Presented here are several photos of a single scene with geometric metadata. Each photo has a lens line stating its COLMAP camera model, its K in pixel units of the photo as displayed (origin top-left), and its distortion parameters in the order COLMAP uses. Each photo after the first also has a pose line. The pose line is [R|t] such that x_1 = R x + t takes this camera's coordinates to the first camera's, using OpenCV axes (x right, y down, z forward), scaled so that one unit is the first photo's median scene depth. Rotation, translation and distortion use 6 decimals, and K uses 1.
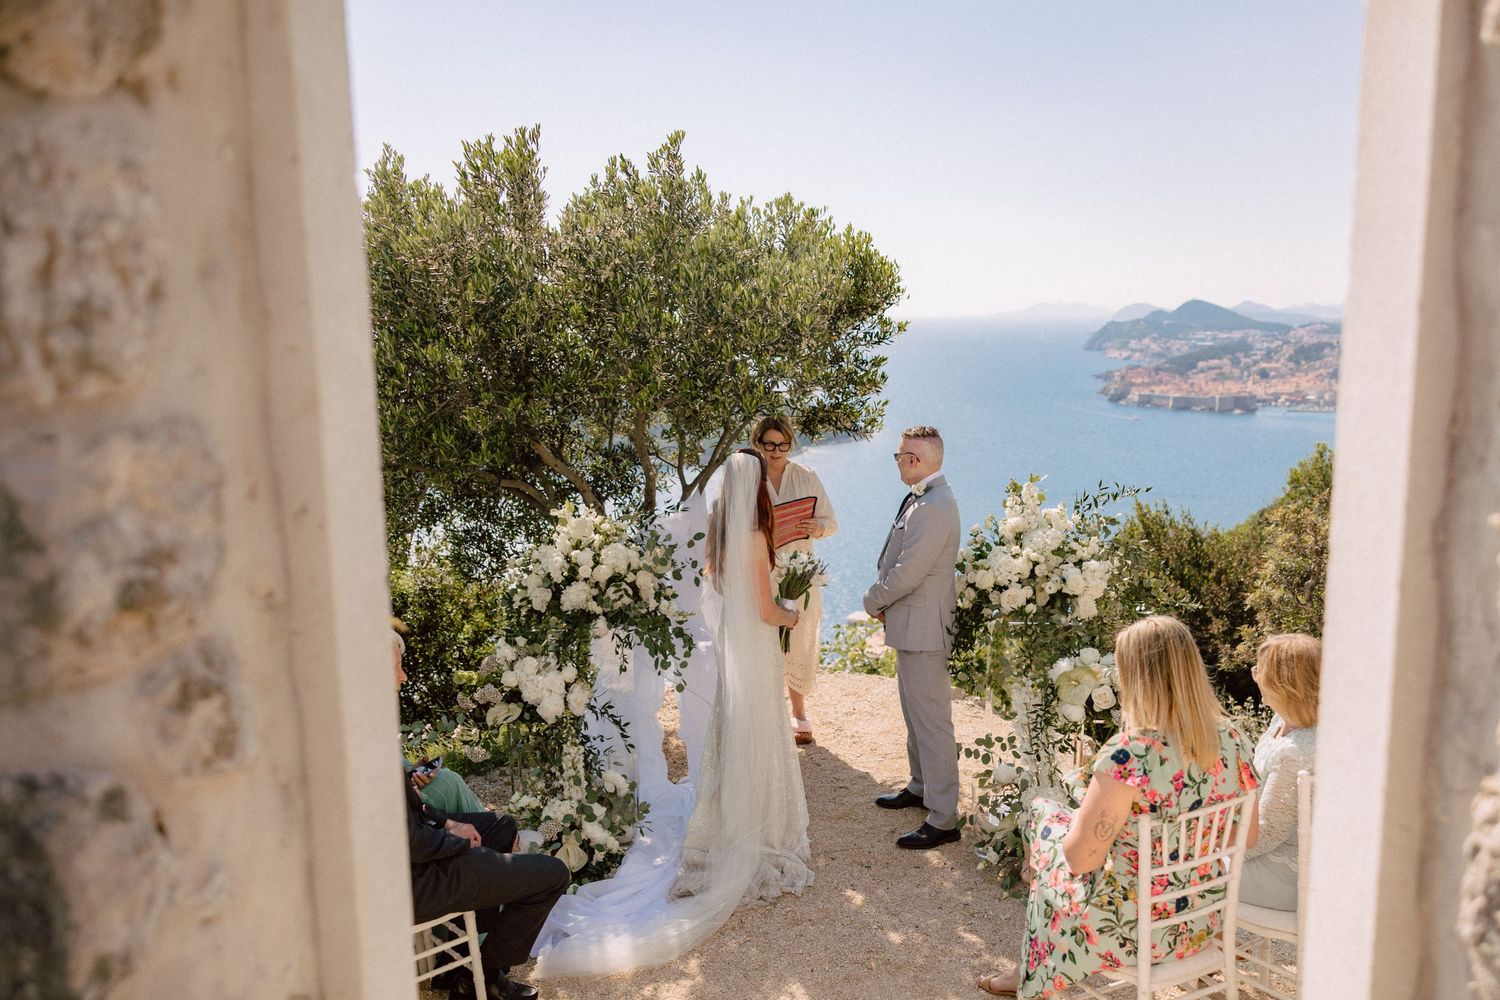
lens RADIAL K [[1269.4, 0, 750.0], [0, 1269.4, 500.0], [0, 0, 1]] dist [0.001772, 0.002022]
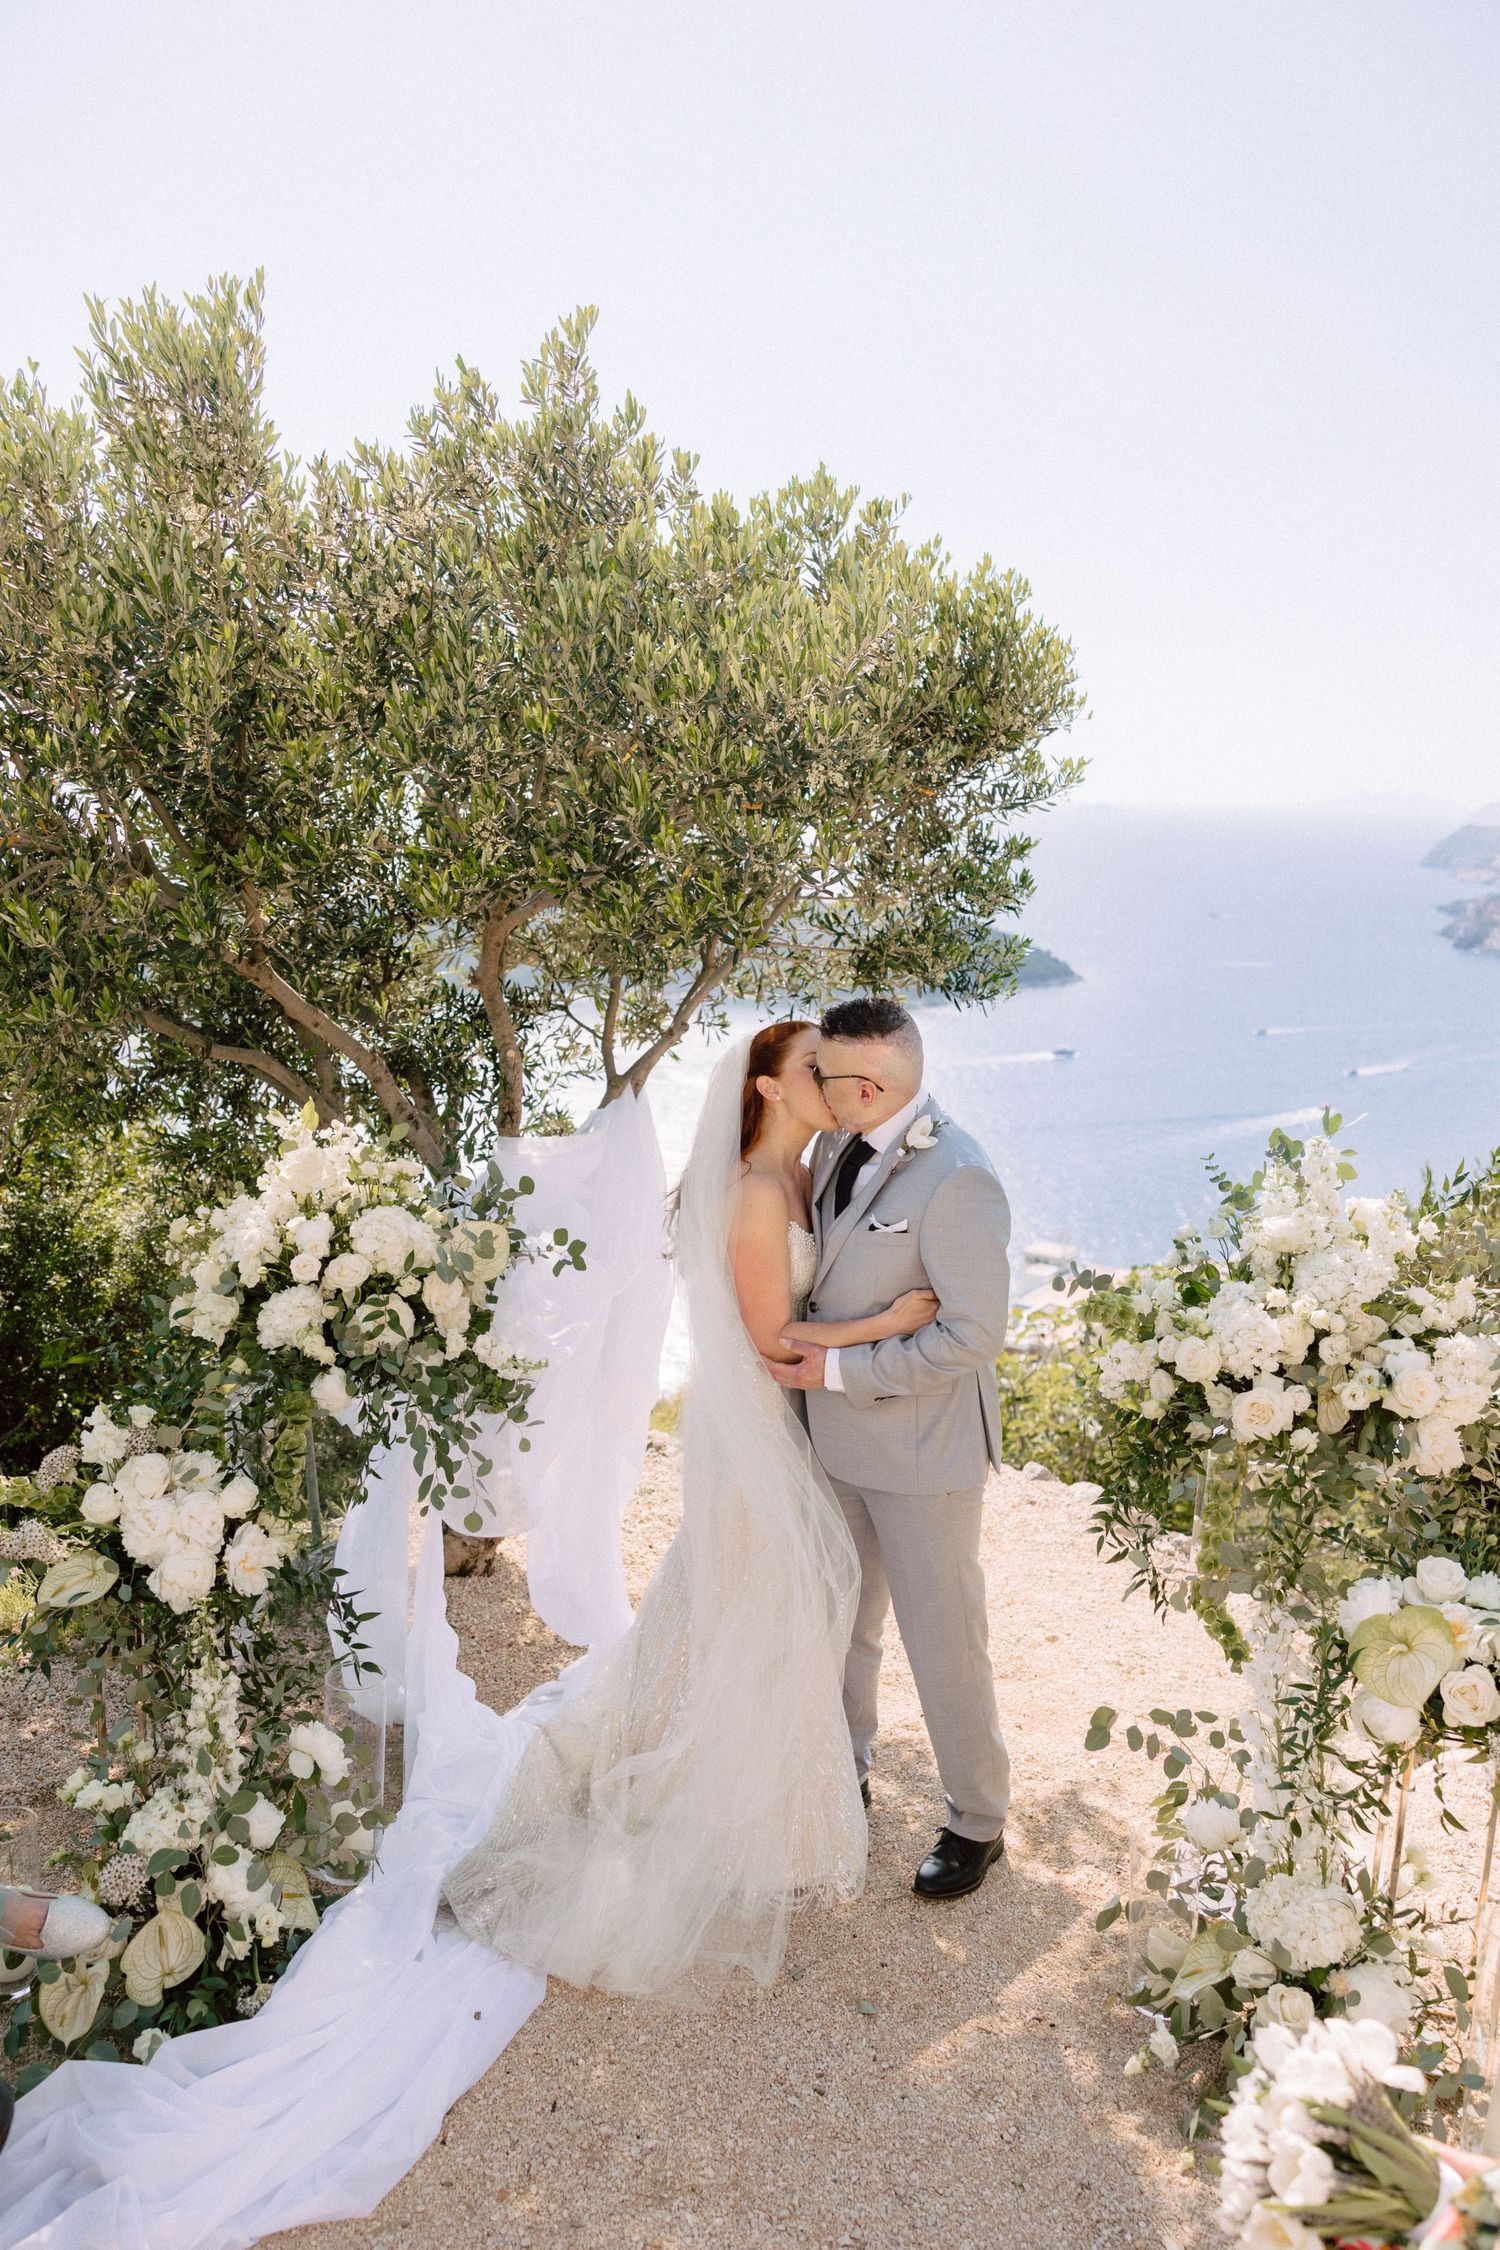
lens RADIAL K [[1793.4, 0, 735.5], [0, 1793.4, 1102.1], [0, 0, 1]] dist [0.007175, 0.002274]
pose [[0.993166, 0.066251, -0.096079, 0.080839], [-0.063518, 0.997492, 0.031238, -0.032648], [0.097907, -0.024922, 0.994883, 0.376848]]
